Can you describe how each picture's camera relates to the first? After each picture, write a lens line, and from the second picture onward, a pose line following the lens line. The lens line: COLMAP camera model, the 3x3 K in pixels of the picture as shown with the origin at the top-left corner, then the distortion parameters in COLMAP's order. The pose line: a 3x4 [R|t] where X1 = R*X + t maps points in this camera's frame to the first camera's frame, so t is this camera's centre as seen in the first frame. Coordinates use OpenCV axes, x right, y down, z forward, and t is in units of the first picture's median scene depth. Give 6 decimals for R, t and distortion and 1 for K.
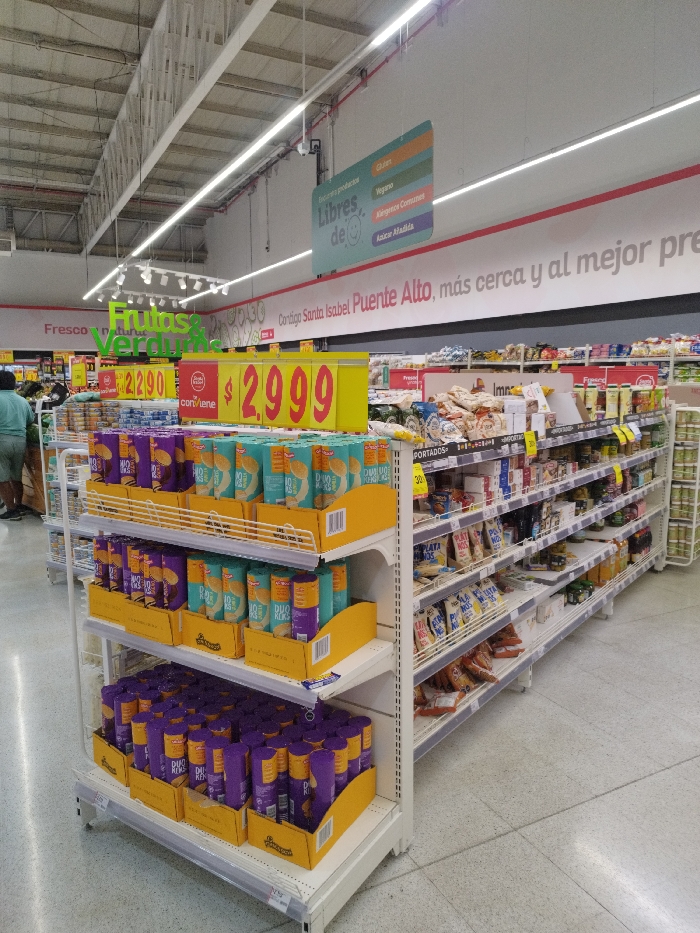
lens RADIAL K [[666.4, 0, 346.3], [0, 666.4, 468.2], [0, 0, 1]] dist [0.005975, -0.005120]
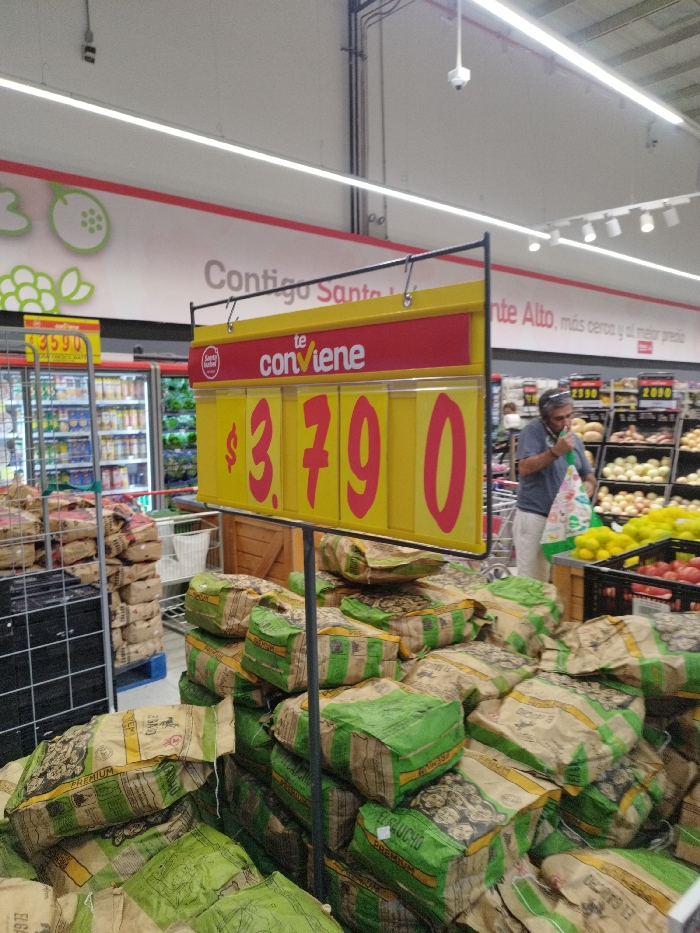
lens RADIAL K [[666.4, 0, 346.3], [0, 666.4, 468.2], [0, 0, 1]] dist [0.005975, -0.005120]
pose [[-0.242781, -0.093293, 0.965585, -0.812189], [0.145319, 0.980636, 0.131285, -0.216112], [-0.959135, 0.172192, -0.224523, 1.547953]]
